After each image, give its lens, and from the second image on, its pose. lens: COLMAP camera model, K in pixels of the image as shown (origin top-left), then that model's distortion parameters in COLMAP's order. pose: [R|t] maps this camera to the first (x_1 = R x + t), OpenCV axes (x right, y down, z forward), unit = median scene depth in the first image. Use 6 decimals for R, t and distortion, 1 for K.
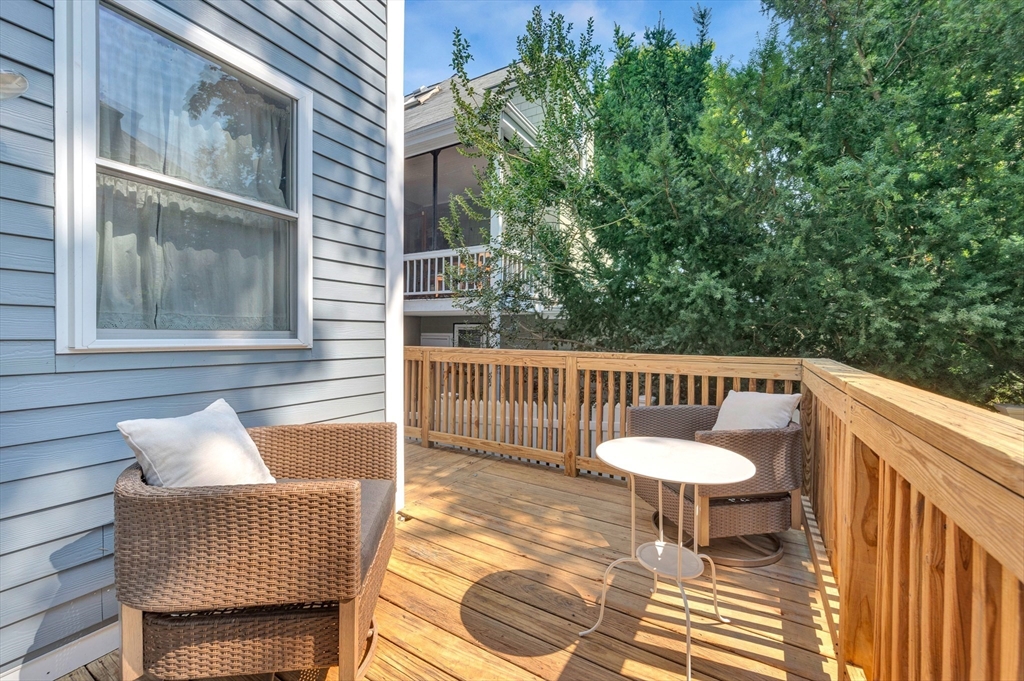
lens RADIAL K [[391.1, 0, 512.0], [0, 391.1, 340.5], [0, 0, 1]] dist [0.001780, 0.000296]
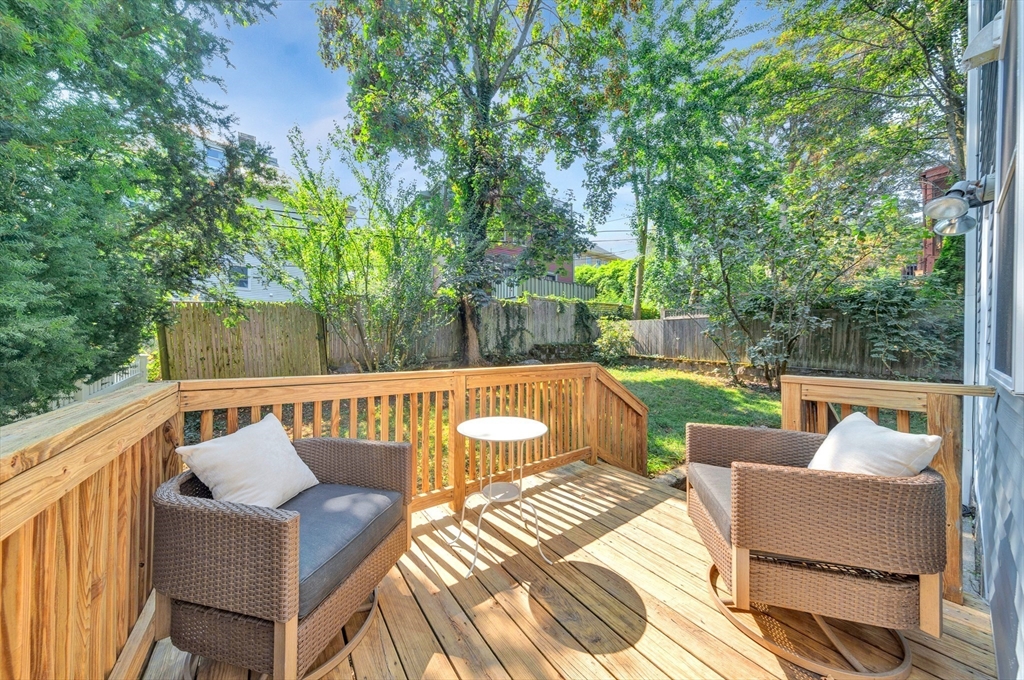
lens RADIAL K [[332.9, 0, 512.0], [0, 332.9, 340.0], [0, 0, 1]] dist [0.000126, 0.000013]
pose [[-0.918704, -0.006639, 0.394892, -0.128440], [-0.005782, 0.999978, 0.003358, -0.049697], [-0.394906, 0.000802, -0.918721, 1.678490]]
